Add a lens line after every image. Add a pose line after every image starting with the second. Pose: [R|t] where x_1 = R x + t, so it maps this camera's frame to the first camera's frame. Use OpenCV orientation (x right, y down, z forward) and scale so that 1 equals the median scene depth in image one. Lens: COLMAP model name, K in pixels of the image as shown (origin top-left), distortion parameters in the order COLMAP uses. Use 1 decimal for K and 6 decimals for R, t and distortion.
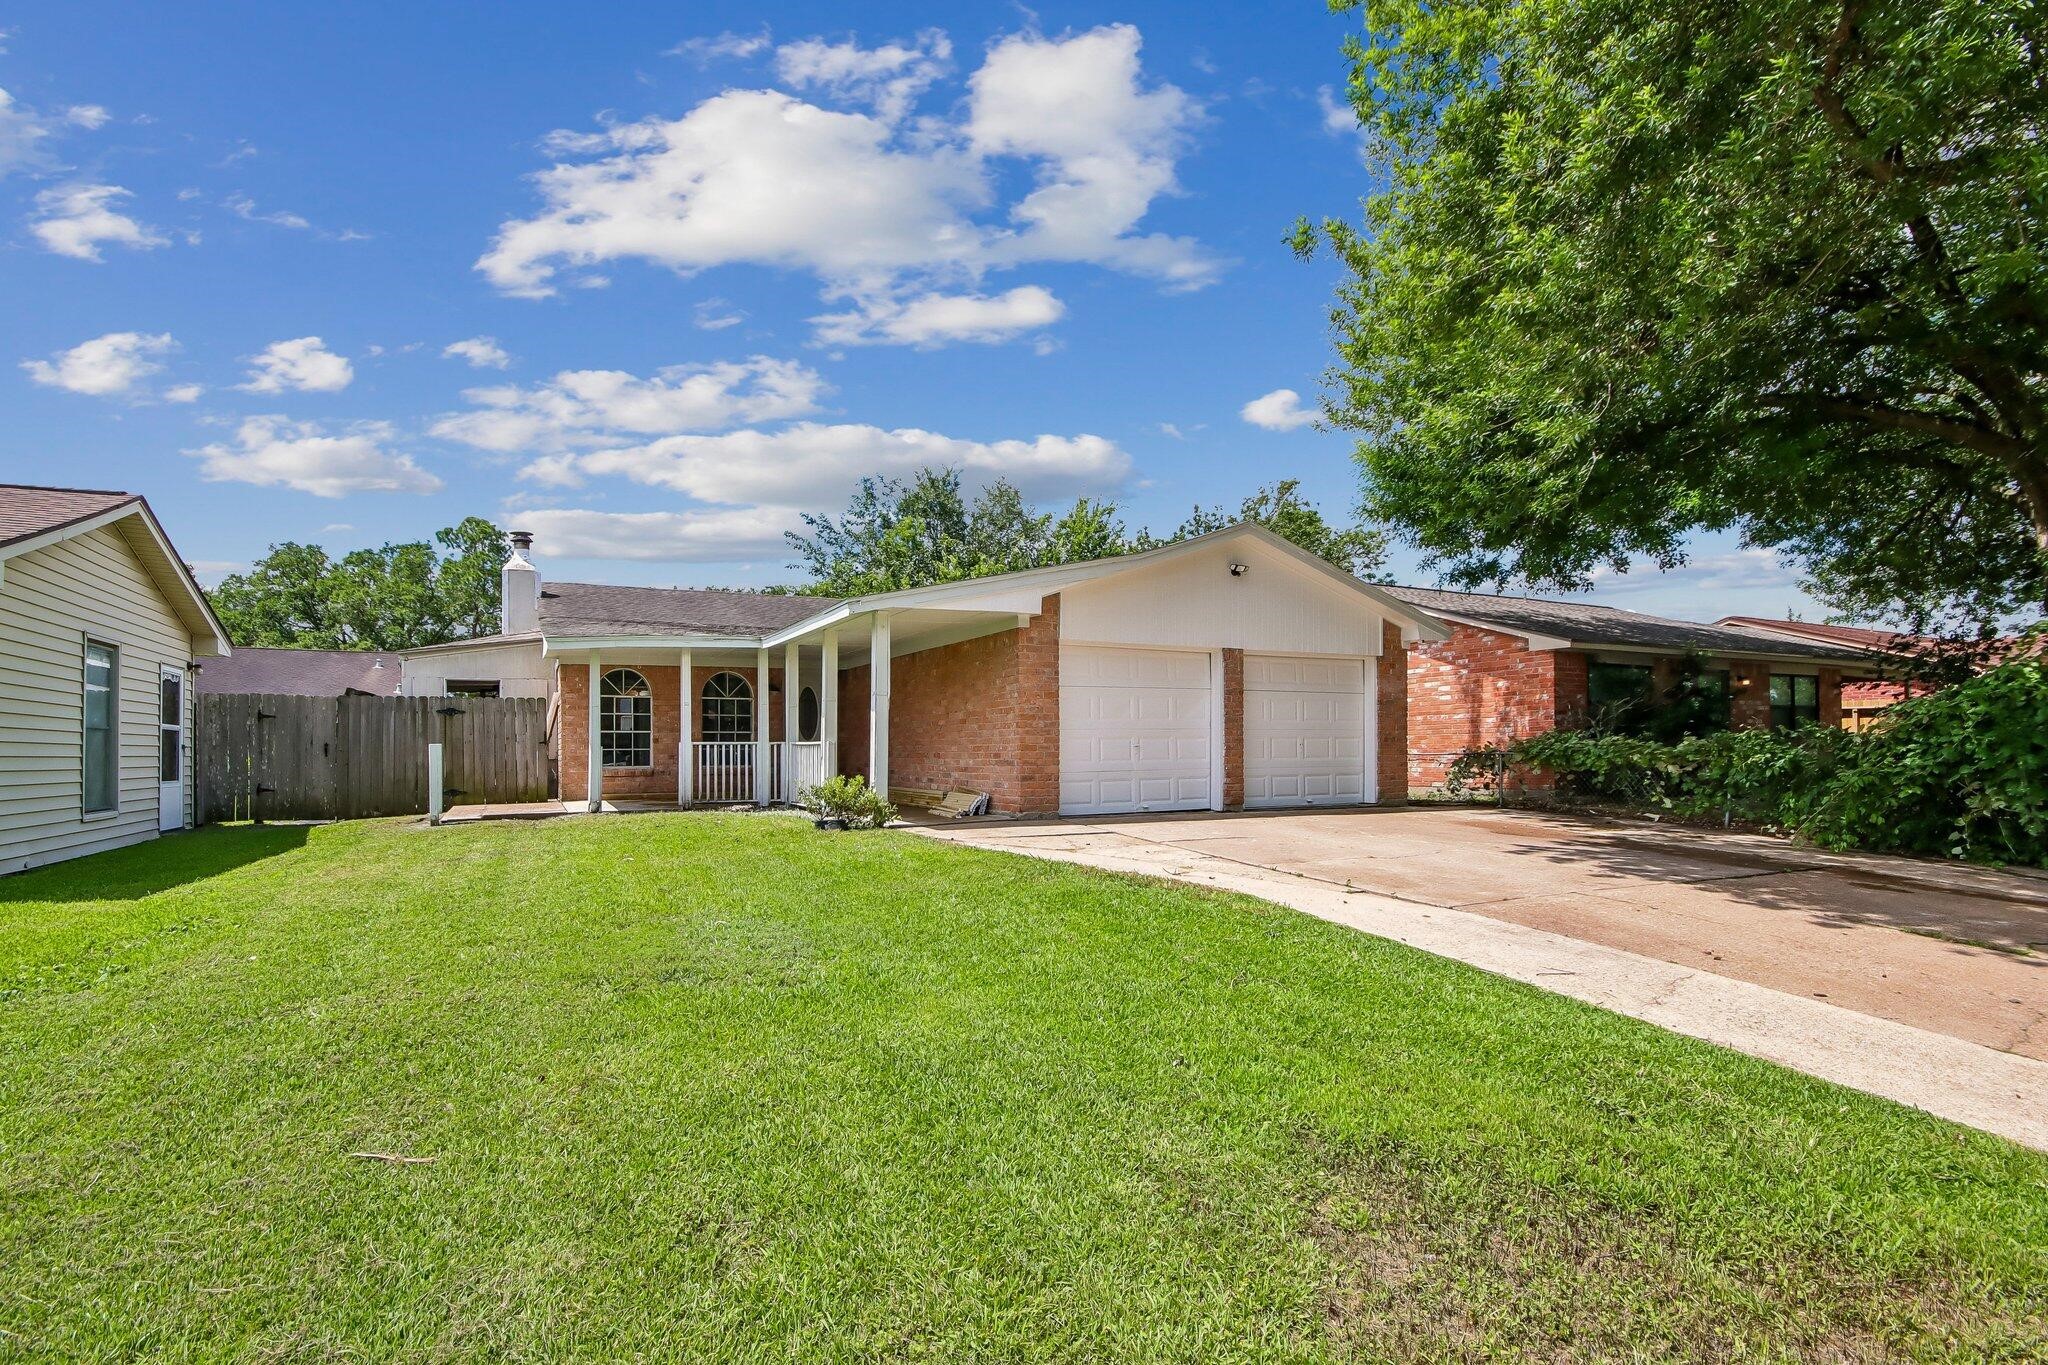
lens RADIAL K [[997.9, 0, 1008.5], [0, 997.9, 683.3], [0, 0, 1]] dist [0.001596, -0.001374]
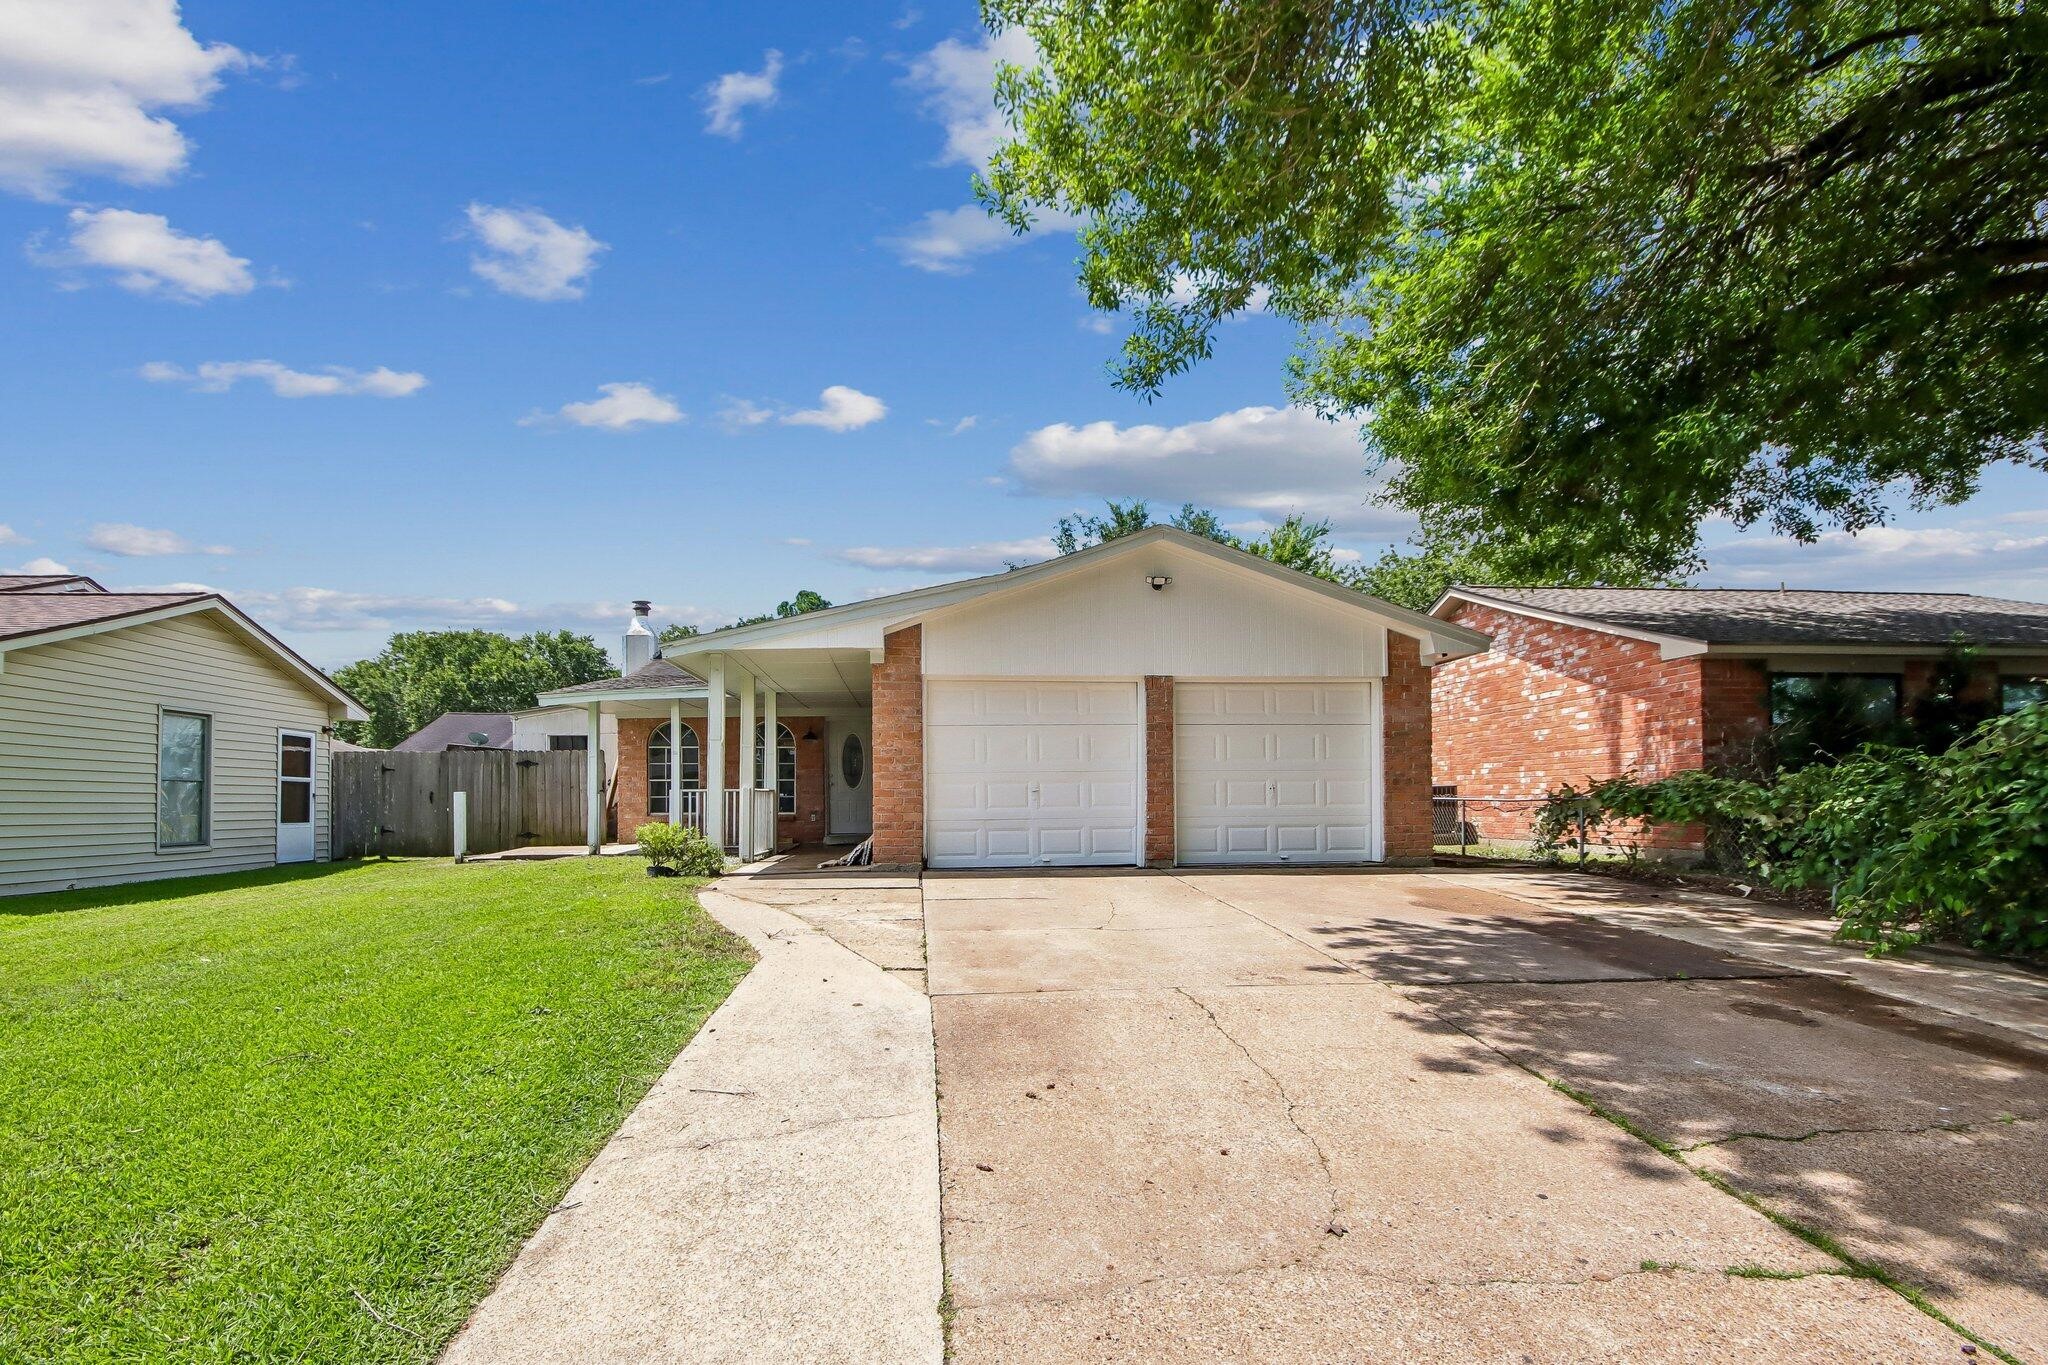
lens RADIAL K [[1003.4, 0, 999.8], [0, 1003.4, 722.2], [0, 0, 1]] dist [-0.000063, 0.000057]
pose [[0.929748, -0.029947, -0.366976, 0.406773], [0.026487, 0.999545, -0.014463, 0.013262], [0.367242, 0.003727, 0.930118, 0.153680]]
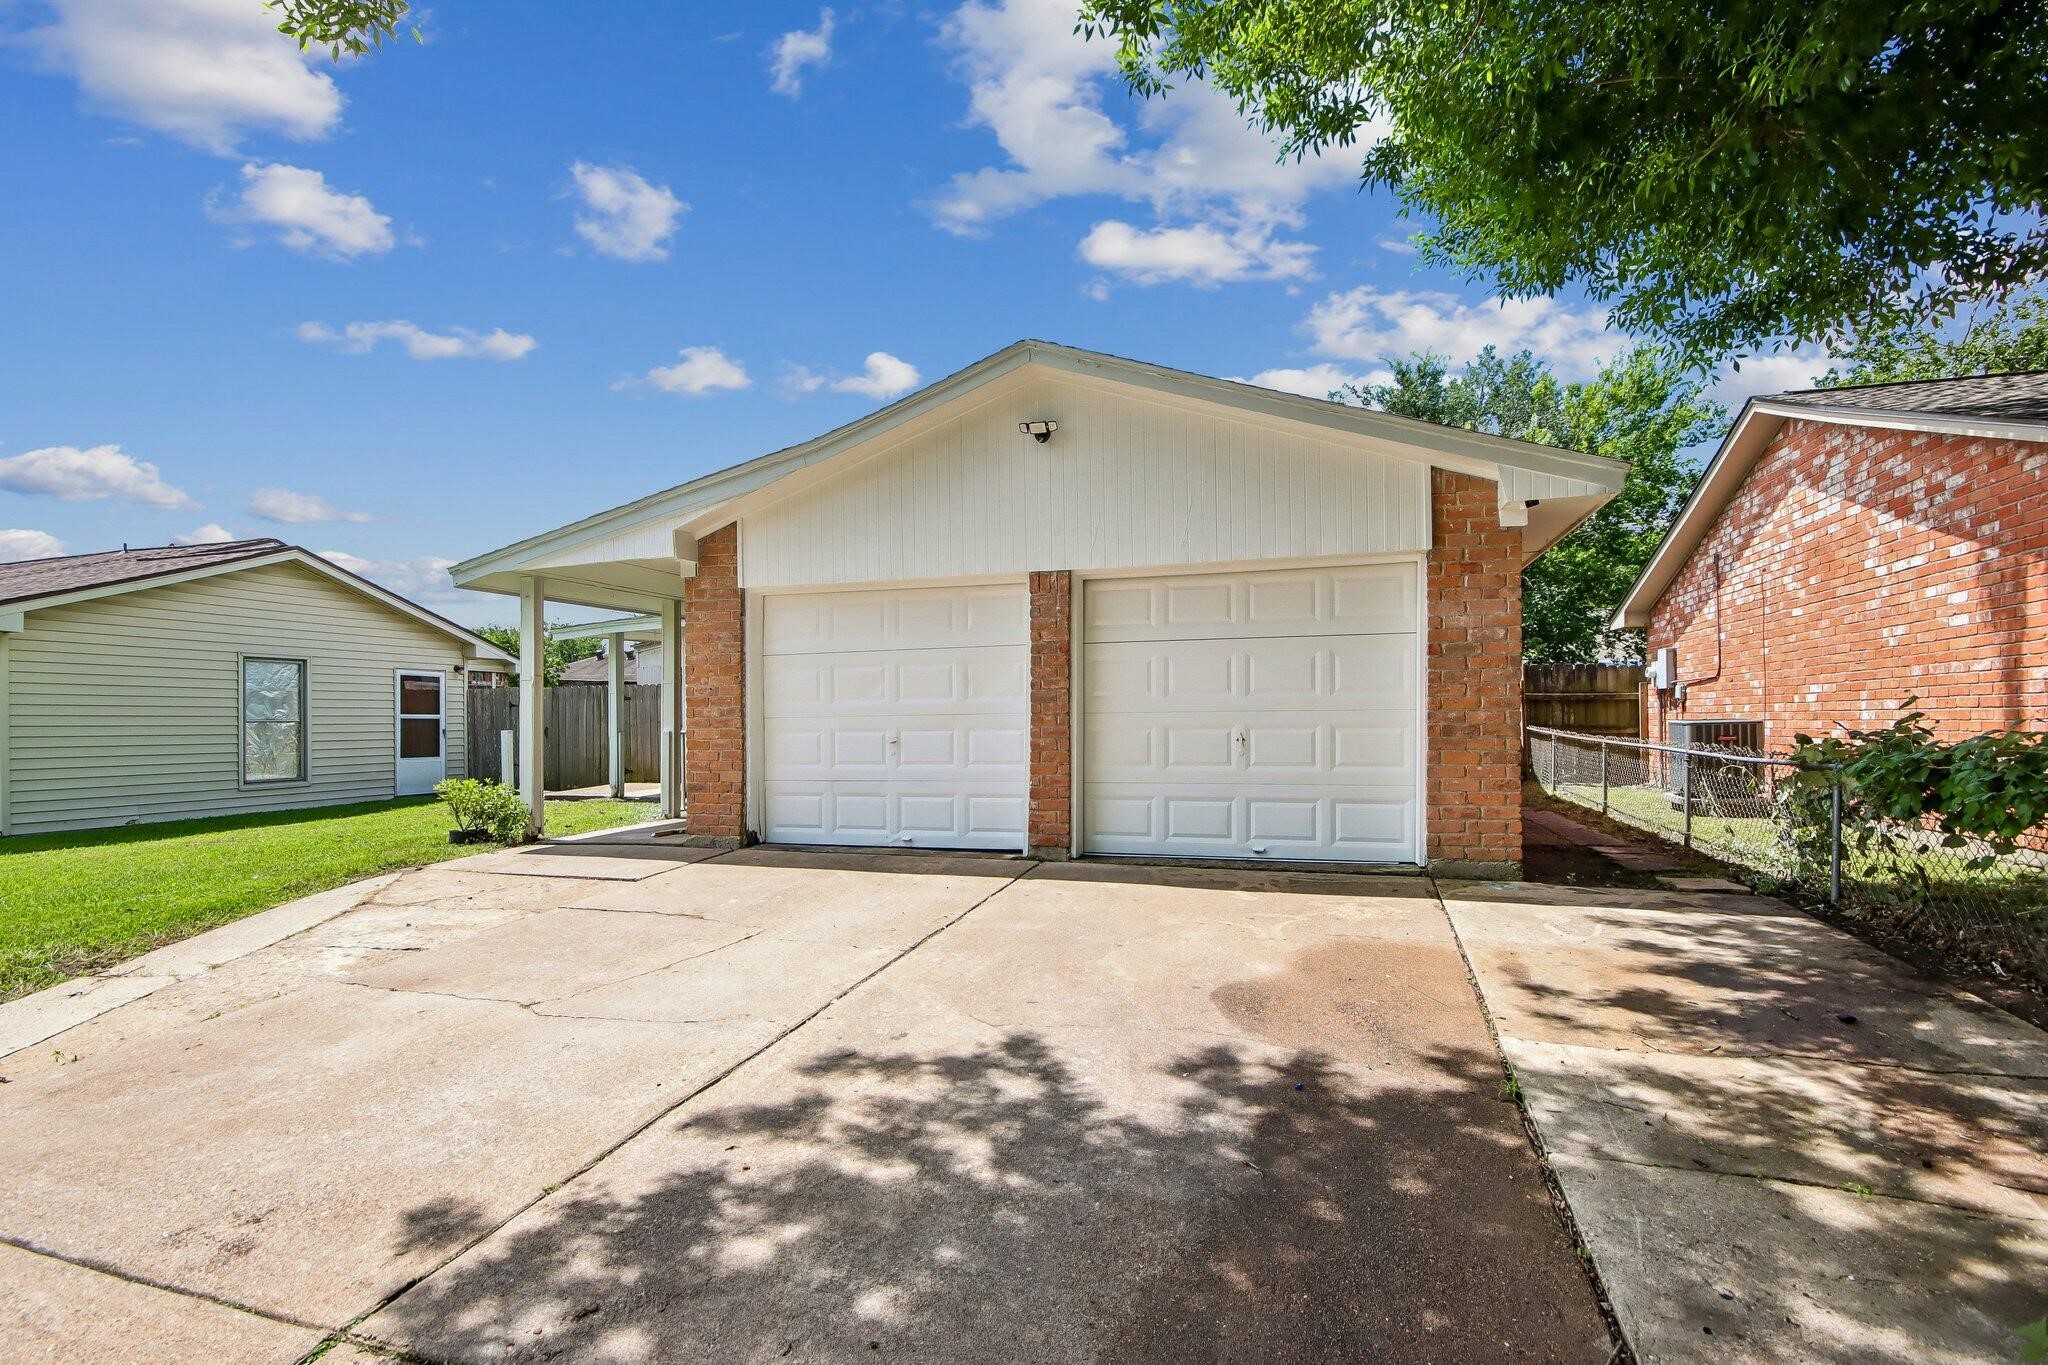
lens RADIAL K [[997.9, 0, 1008.5], [0, 997.9, 683.3], [0, 0, 1]] dist [0.001596, -0.001374]
pose [[0.715466, -0.025602, -0.698179, 0.595081], [0.052051, 0.998504, 0.016724, 0.017489], [0.696706, -0.048307, 0.715728, 0.568392]]
